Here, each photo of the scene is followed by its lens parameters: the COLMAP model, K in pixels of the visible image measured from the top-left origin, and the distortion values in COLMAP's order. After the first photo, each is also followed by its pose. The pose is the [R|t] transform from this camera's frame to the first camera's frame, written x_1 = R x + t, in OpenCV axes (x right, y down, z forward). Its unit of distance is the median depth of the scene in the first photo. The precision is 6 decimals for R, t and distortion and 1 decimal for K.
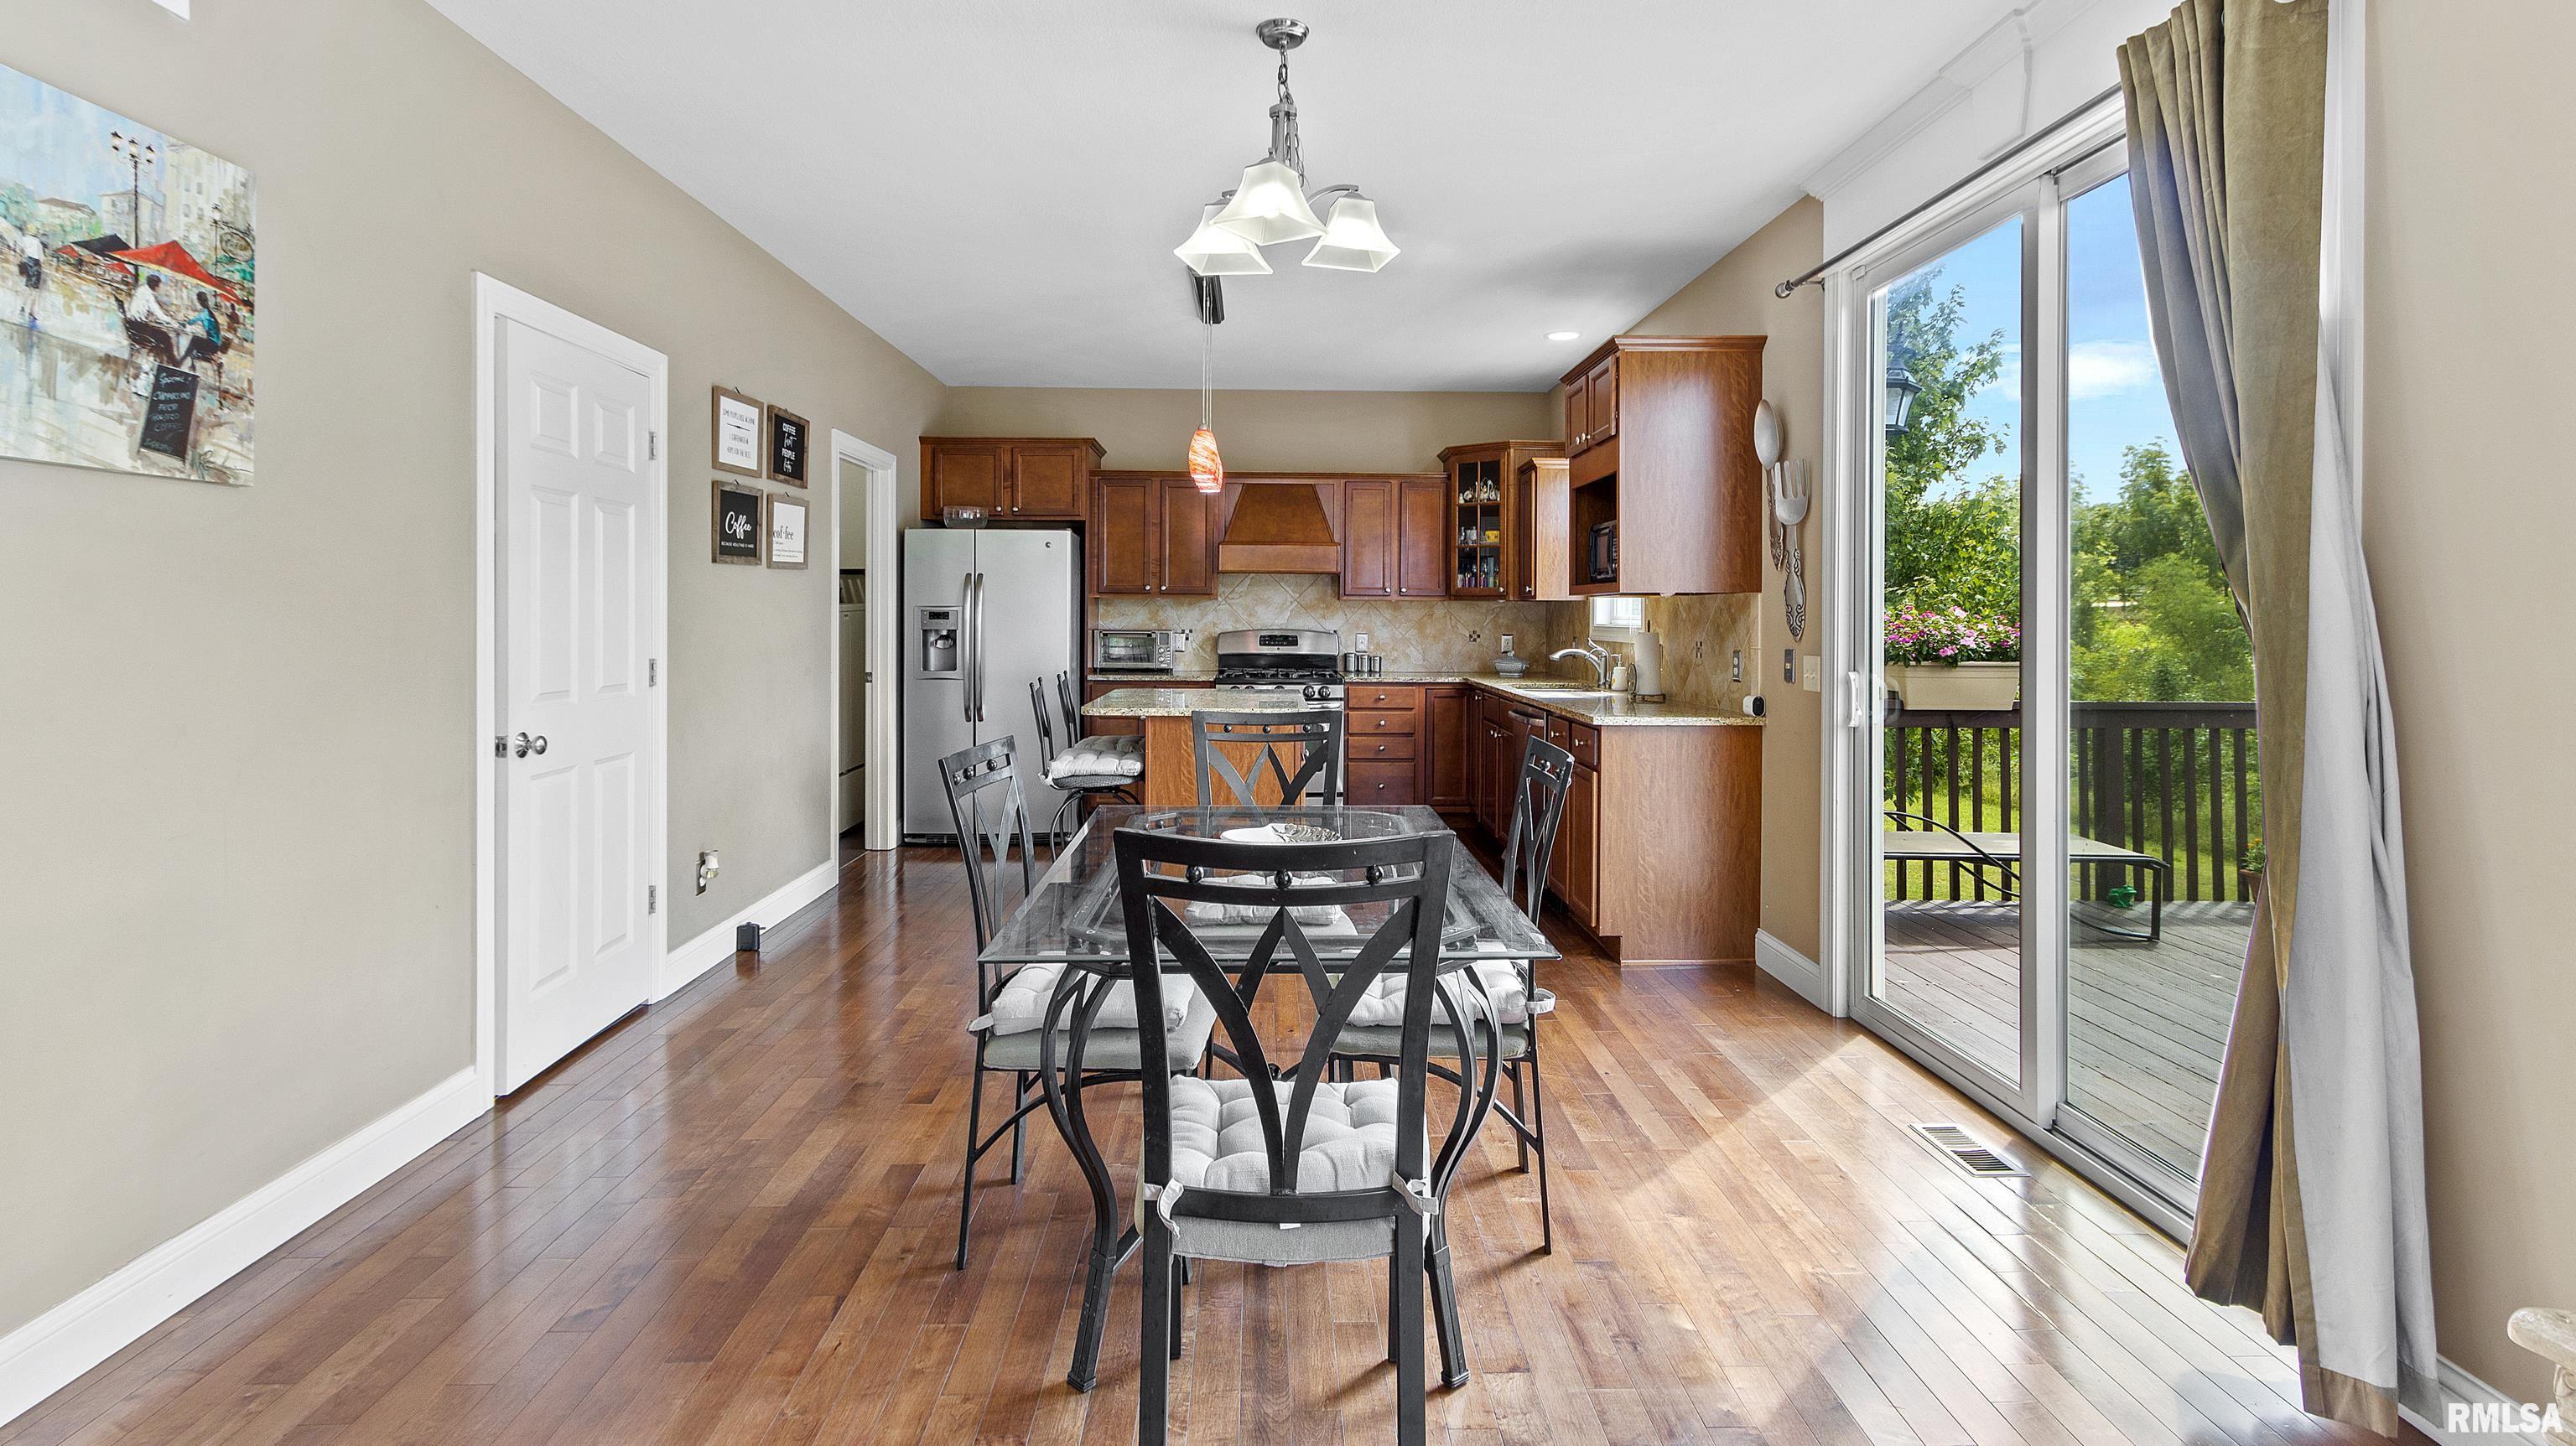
lens RADIAL K [[1203.8, 0, 1254.9], [0, 1203.8, 608.8], [0, 0, 1]] dist [0.000127, -0.000690]
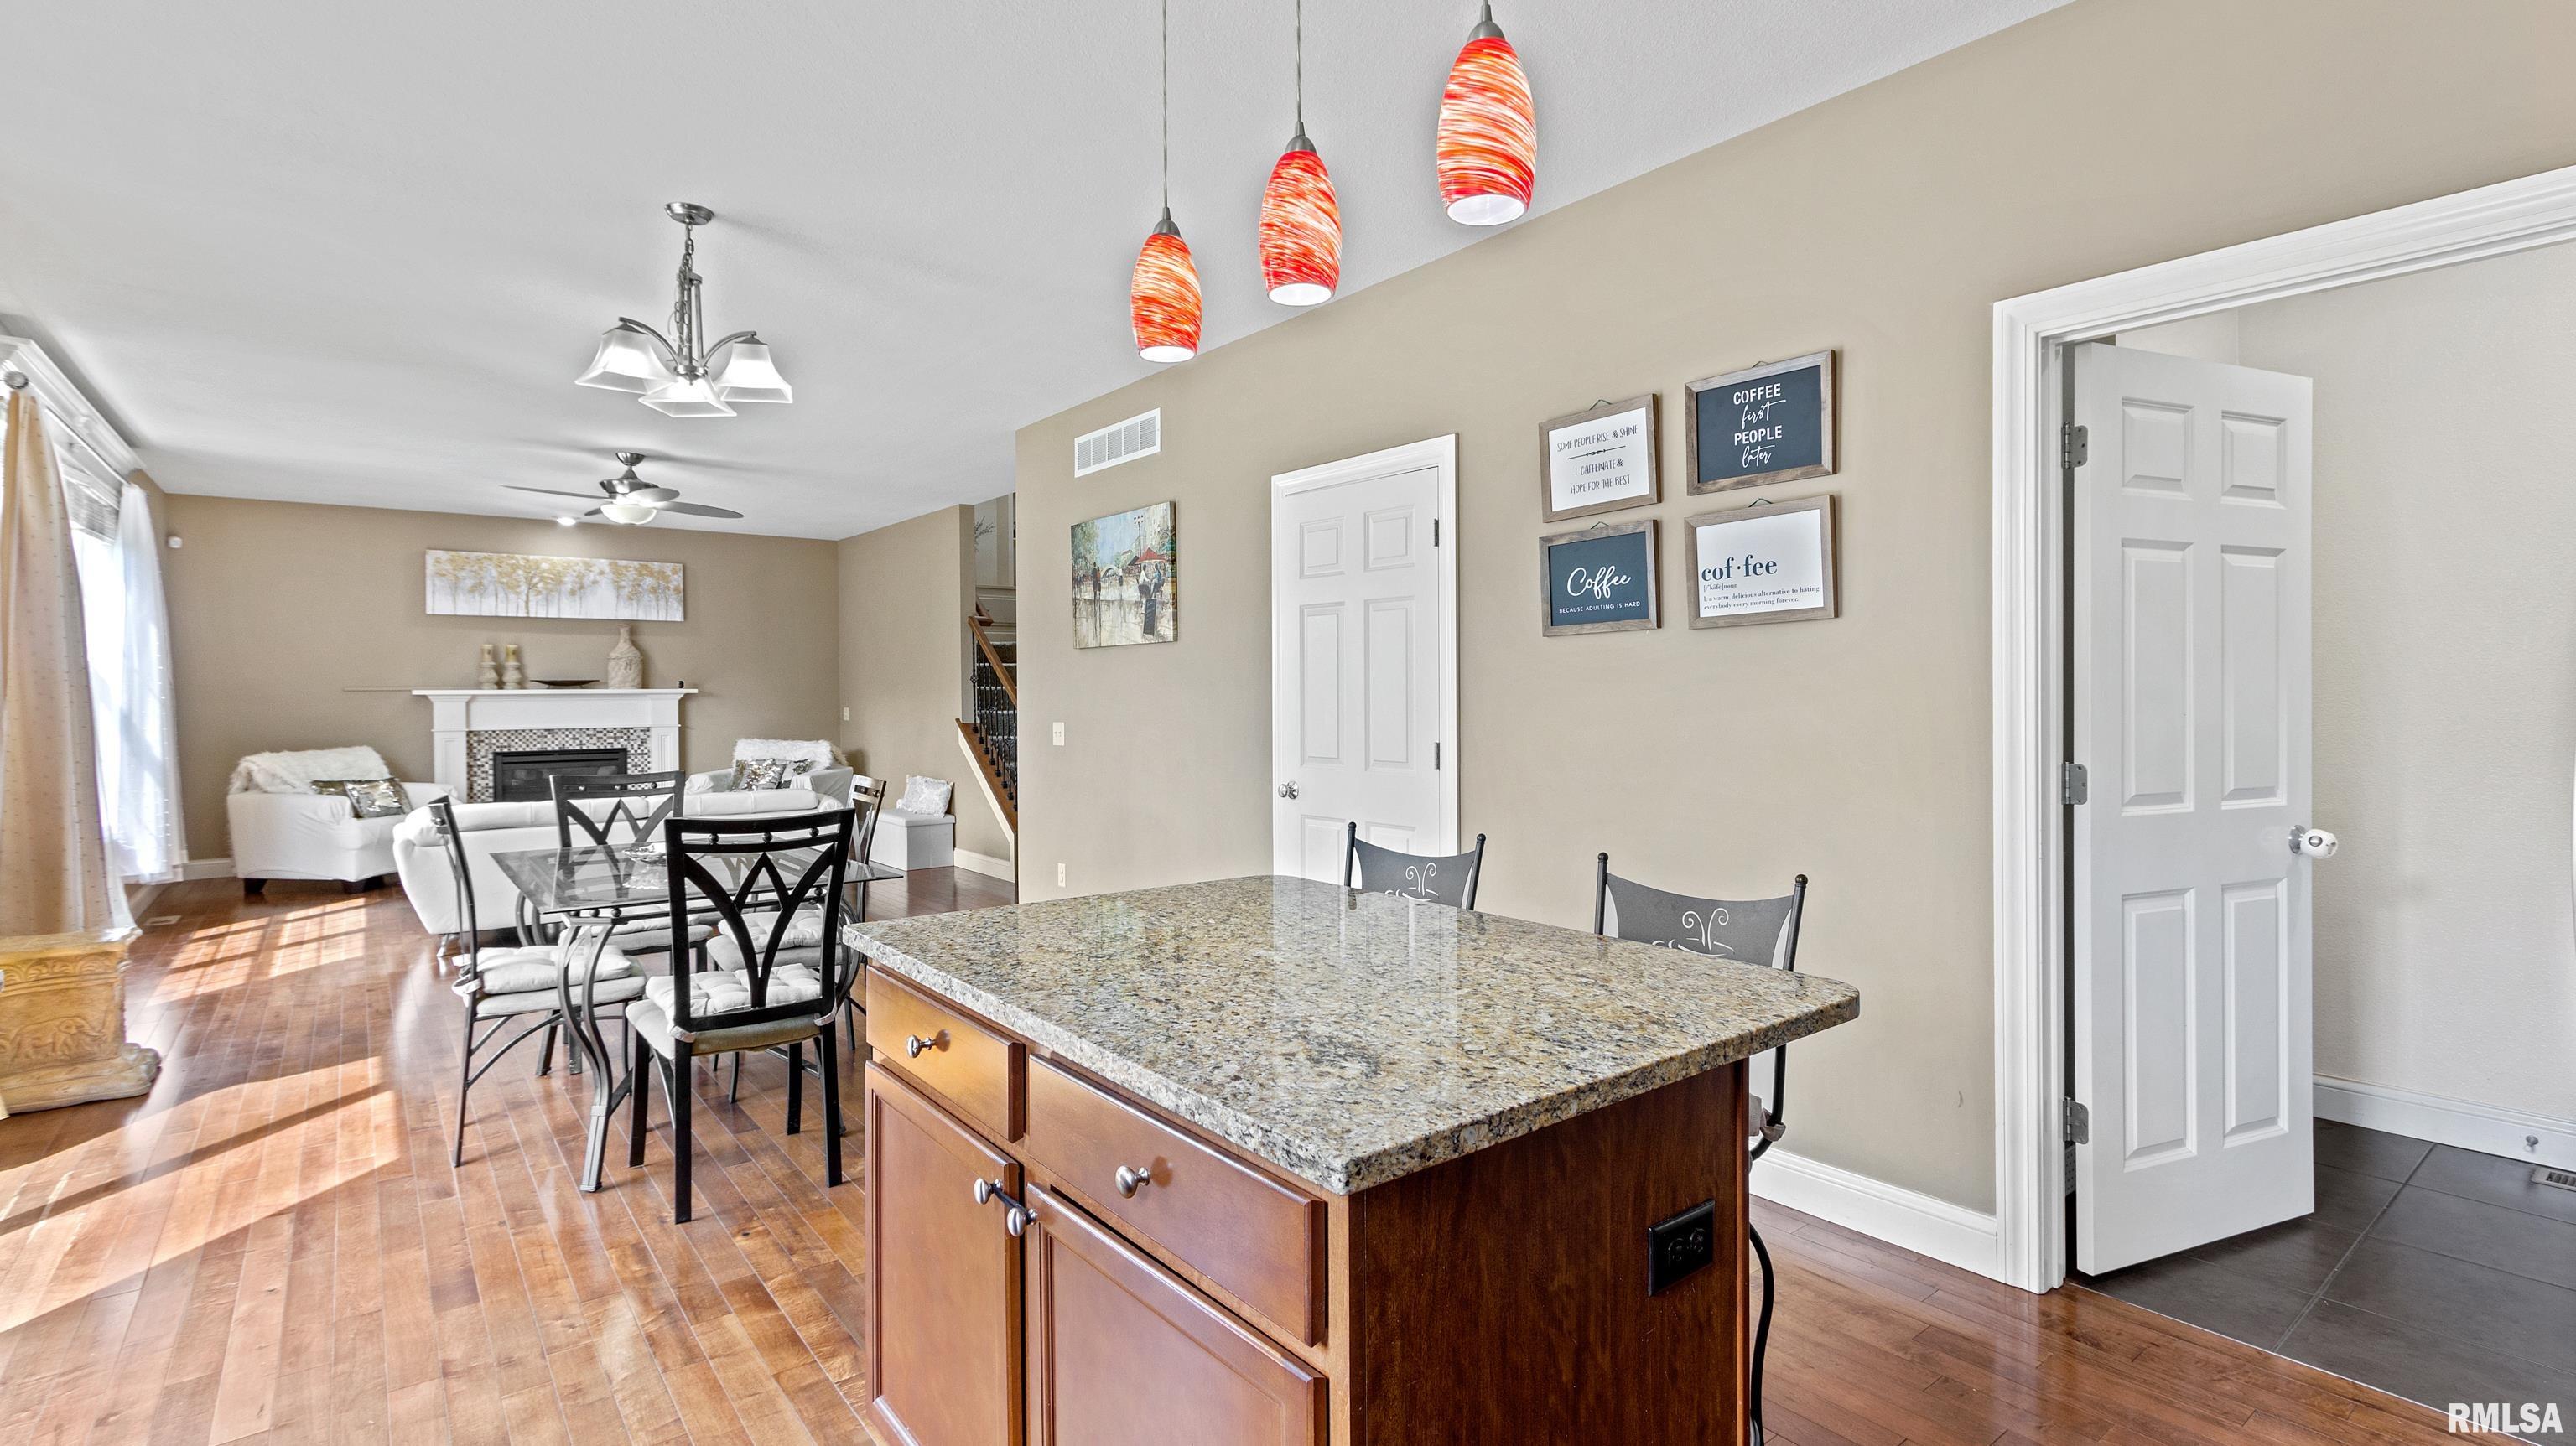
lens RADIAL K [[1203.8, 0, 1294.6], [0, 1203.8, 704.5], [0, 0, 1]] dist [0.000127, -0.000690]
pose [[-0.788155, 0.008363, -0.615420, 0.168134], [0.005761, 0.999964, 0.006211, 0.001992], [0.615450, 0.001350, -0.788175, 1.323361]]
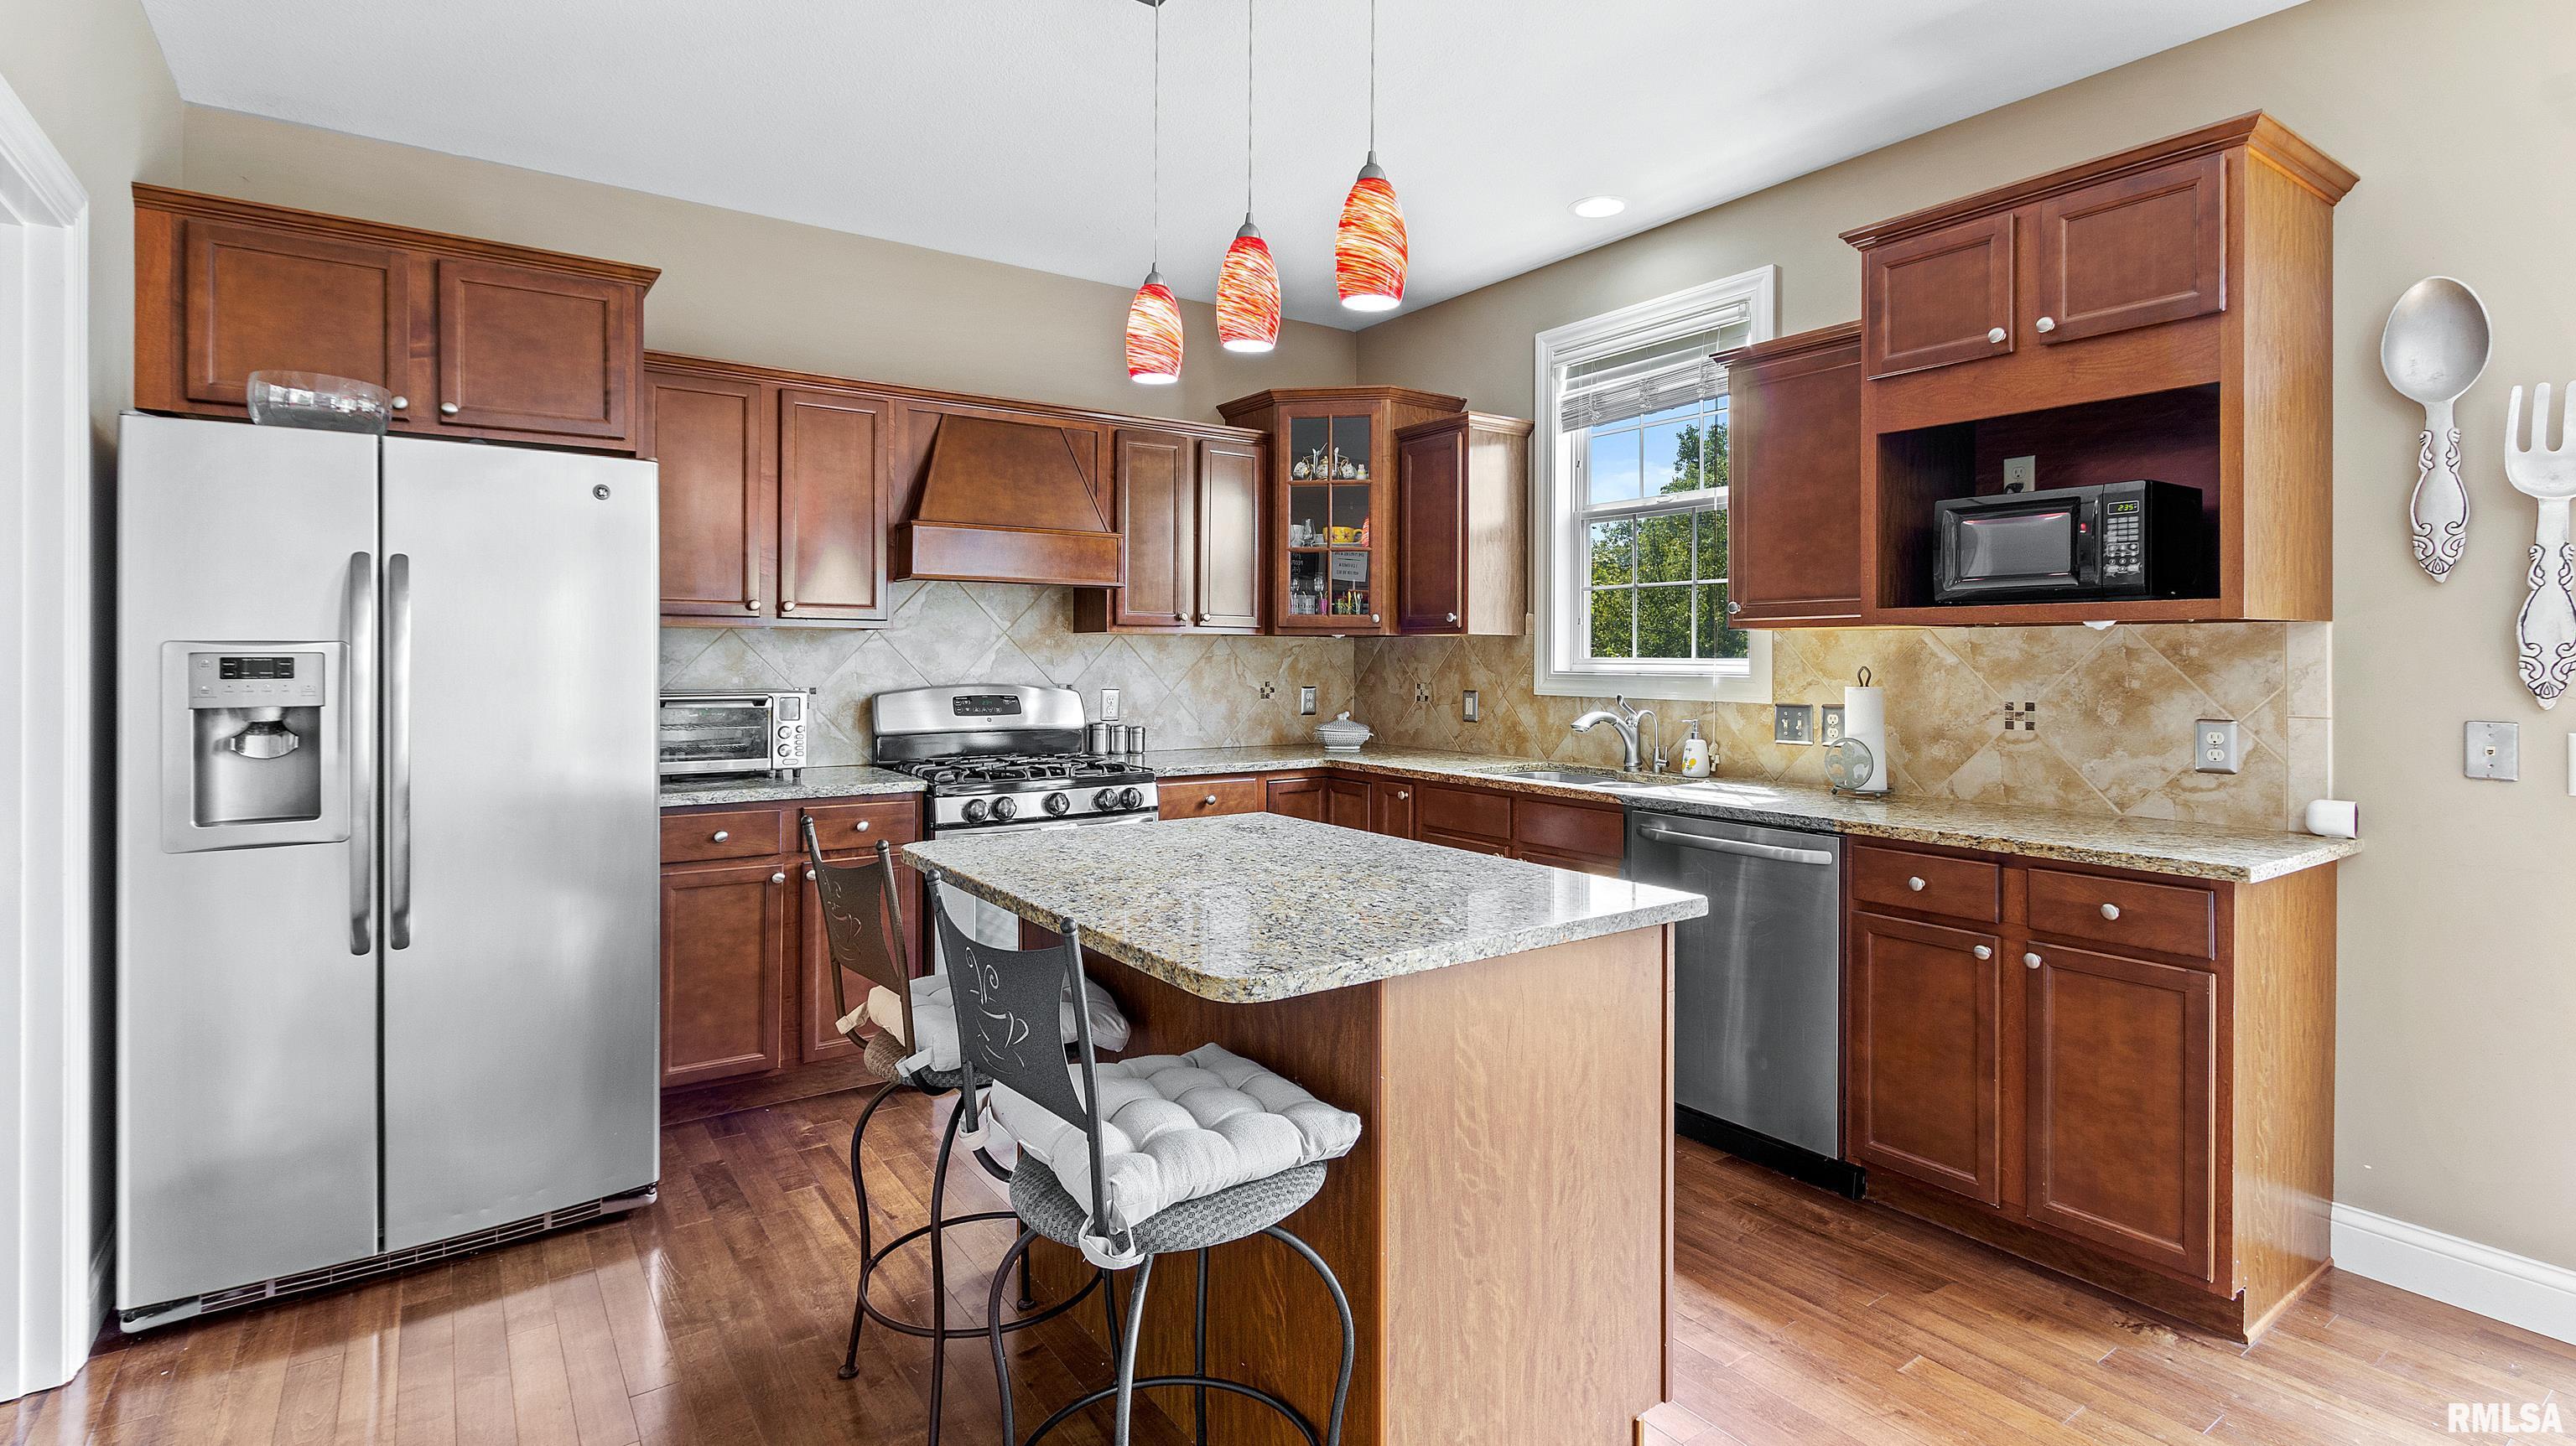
lens RADIAL K [[1203.8, 0, 1283.2], [0, 1203.8, 649.8], [0, 0, 1]] dist [0.000127, -0.000690]
pose [[0.824563, -0.001820, 0.565768, -0.278373], [0.001427, 0.999998, 0.001137, 0.000544], [-0.565769, -0.000130, 0.824564, 0.701460]]
